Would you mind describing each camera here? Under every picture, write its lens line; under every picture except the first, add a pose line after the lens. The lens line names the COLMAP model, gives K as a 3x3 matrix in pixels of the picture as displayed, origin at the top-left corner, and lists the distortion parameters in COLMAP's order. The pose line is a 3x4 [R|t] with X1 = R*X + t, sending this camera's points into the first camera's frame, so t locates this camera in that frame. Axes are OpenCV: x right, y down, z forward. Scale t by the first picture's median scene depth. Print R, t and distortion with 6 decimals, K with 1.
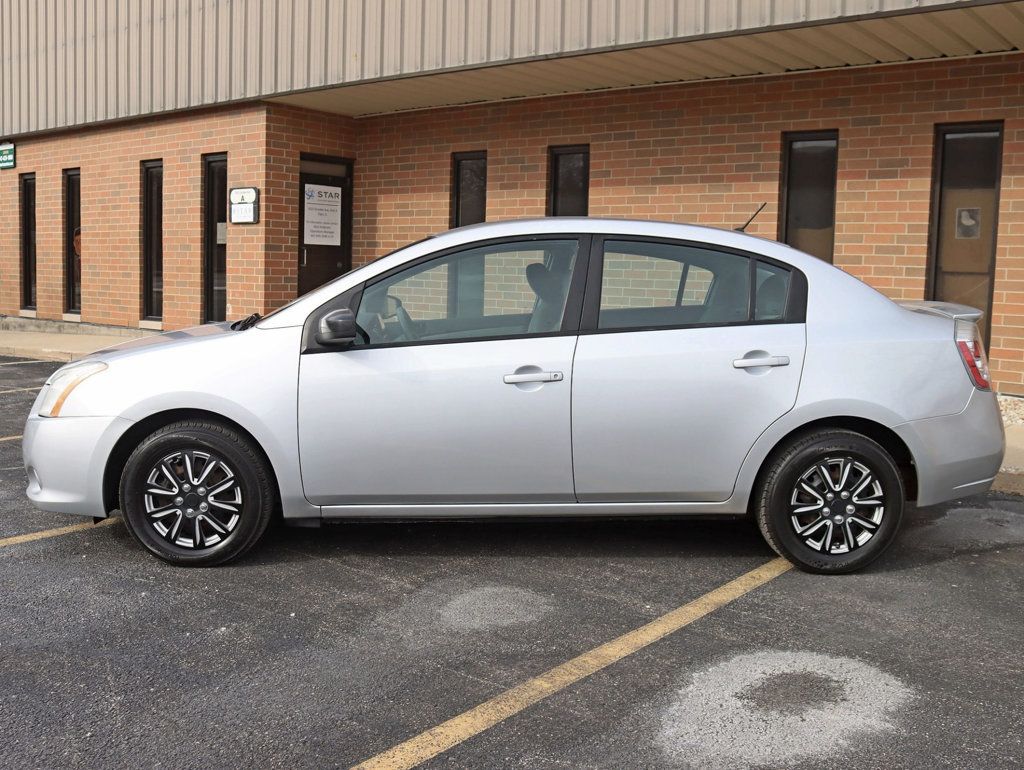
lens RADIAL K [[1027.6, 0, 512.0], [0, 1027.6, 385.0], [0, 0, 1]] dist [-0.050639, 0.012190]
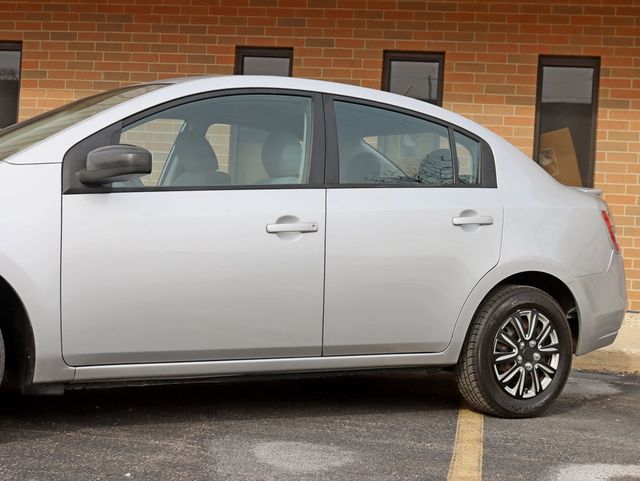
lens RADIAL K [[1098.4, 0, 320.0], [0, 1098.4, 240.5], [0, 0, 1]] dist [-0.053657, -0.074992]
pose [[0.876531, 0.021789, 0.480852, -0.447510], [0.020906, 0.996309, -0.083256, 0.090238], [-0.480891, 0.083029, 0.872840, 0.066659]]
